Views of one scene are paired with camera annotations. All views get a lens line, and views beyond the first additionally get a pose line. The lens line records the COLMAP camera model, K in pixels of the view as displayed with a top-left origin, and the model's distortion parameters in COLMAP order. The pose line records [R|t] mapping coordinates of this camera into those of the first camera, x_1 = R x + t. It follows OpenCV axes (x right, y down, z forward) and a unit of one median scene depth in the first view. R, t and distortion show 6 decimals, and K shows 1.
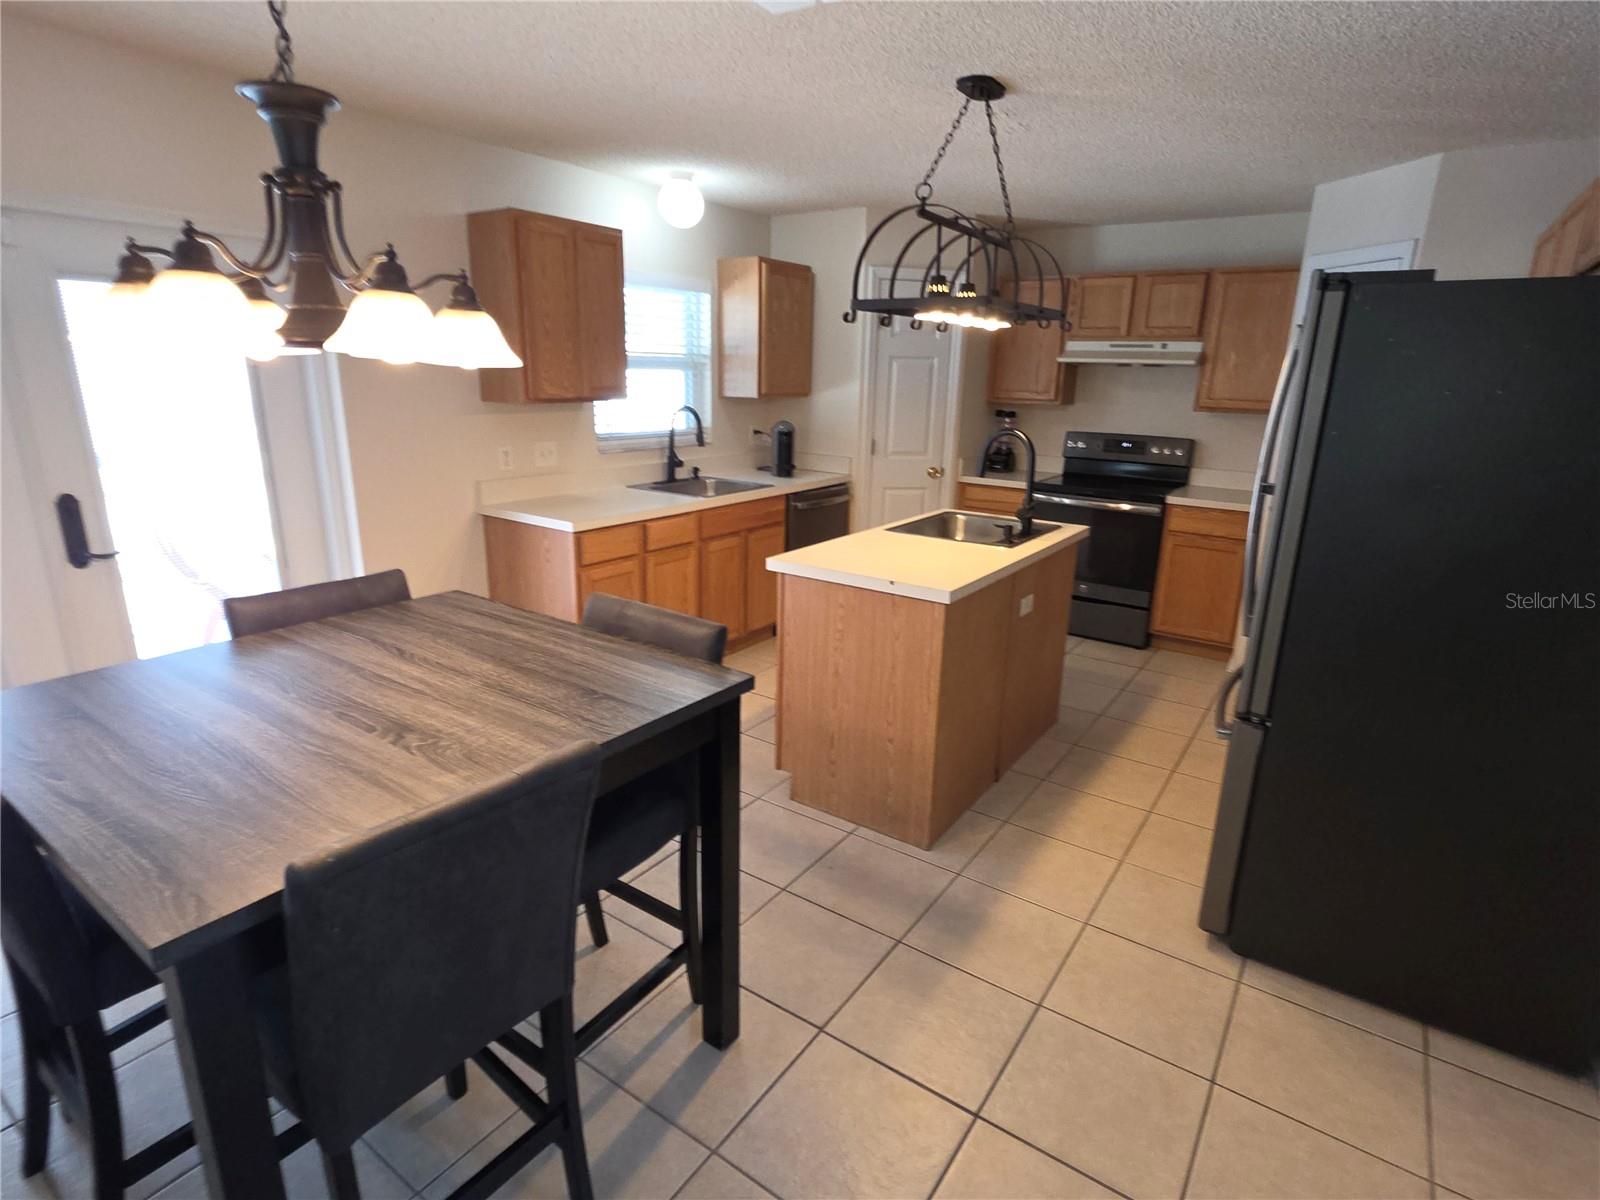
lens RADIAL K [[830.6, 0, 791.9], [0, 830.6, 597.9], [0, 0, 1]] dist [0.001854, -0.000463]
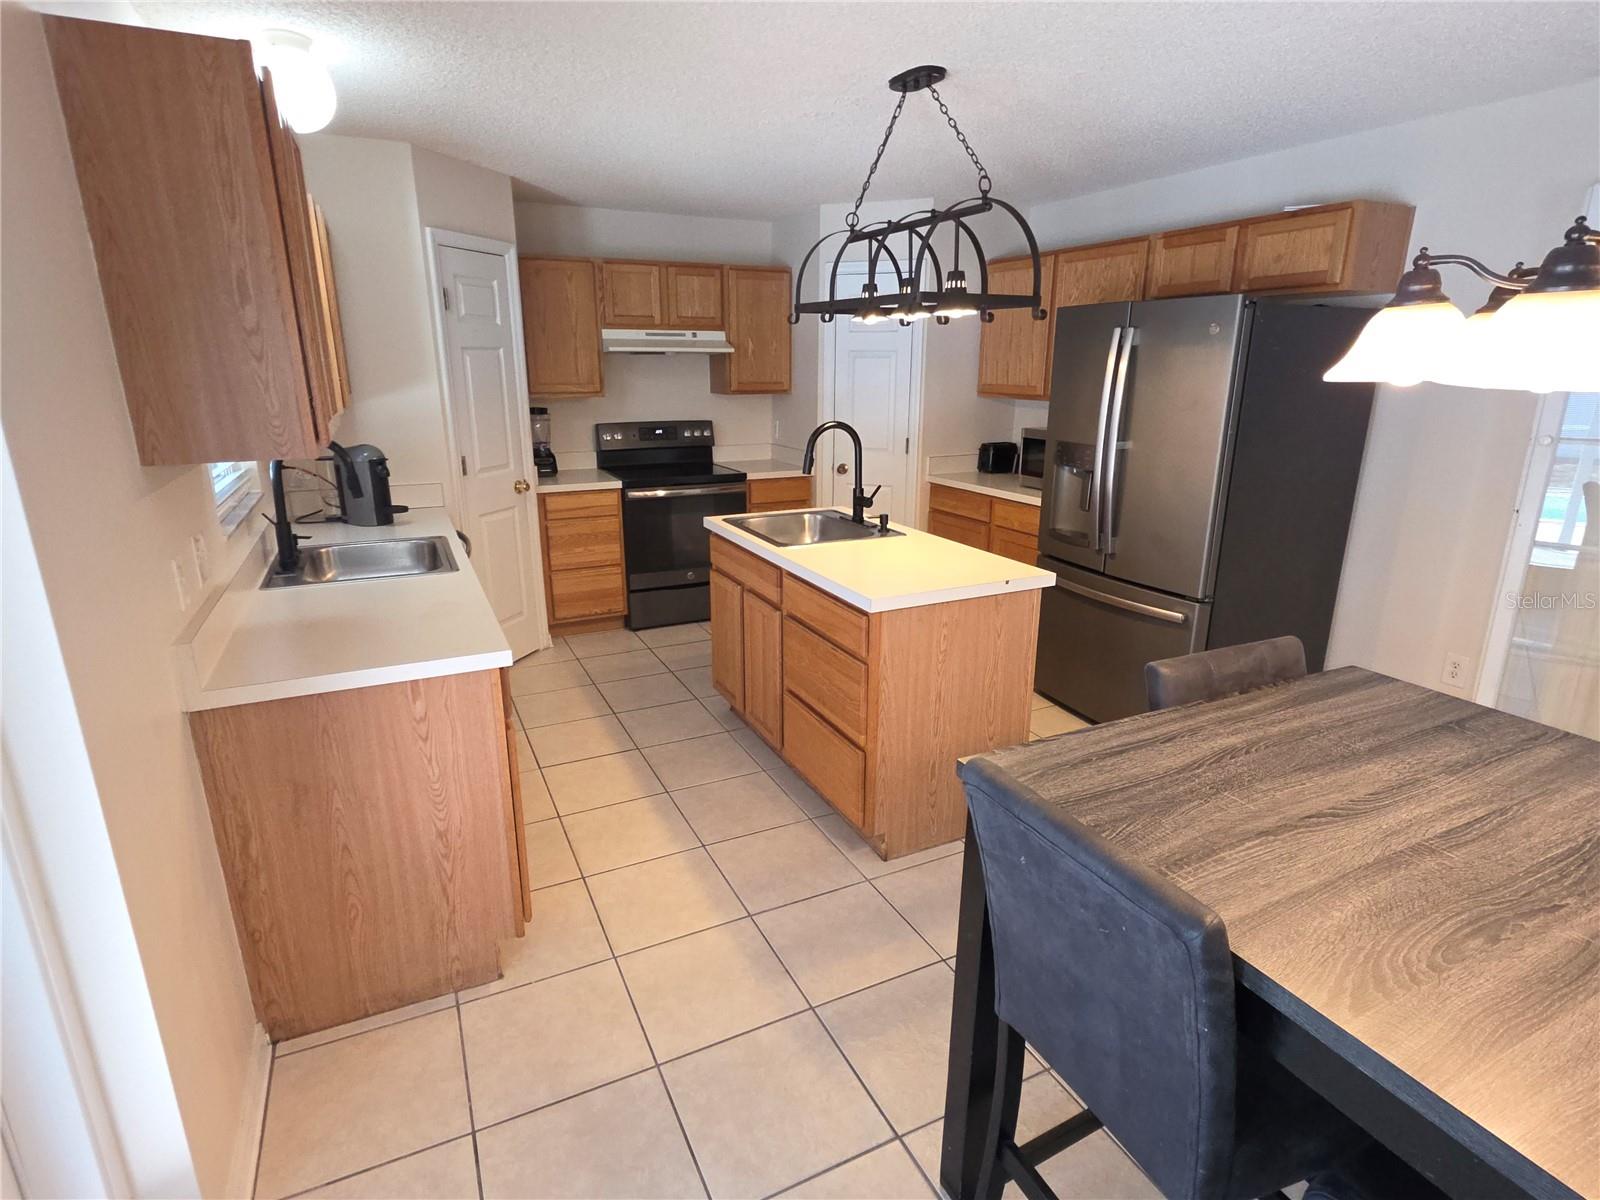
lens RADIAL K [[830.6, 0, 792.6], [0, 830.6, 599.9], [0, 0, 1]] dist [0.001854, -0.000463]
pose [[0.486790, -0.264771, 0.832425, -0.559284], [0.243926, 0.956250, 0.161512, -0.147865], [-0.838770, 0.124428, 0.530077, 0.460566]]
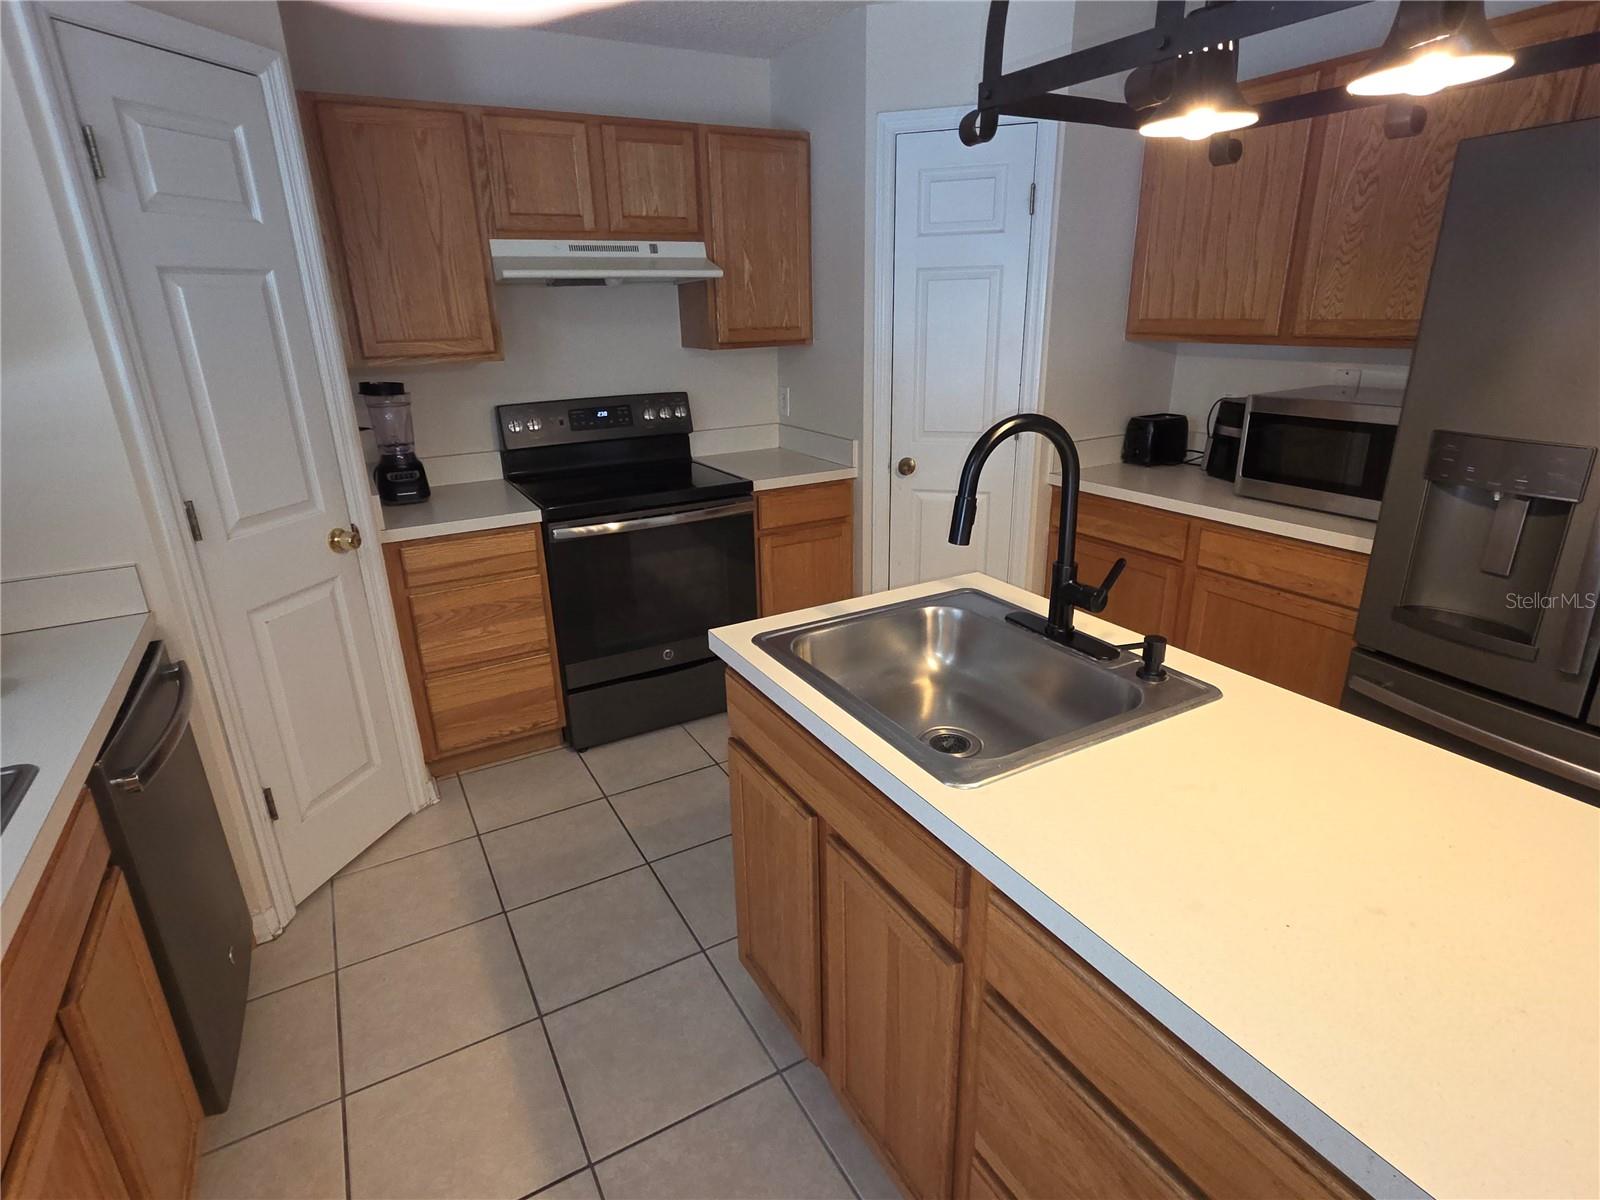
lens RADIAL K [[830.6, 0, 796.1], [0, 830.6, 598.1], [0, 0, 1]] dist [0.001854, -0.000463]
pose [[0.428118, -0.333201, 0.840055, -0.141548], [0.274859, 0.933521, 0.230196, -0.210638], [-0.860911, 0.132346, 0.491240, 0.776602]]
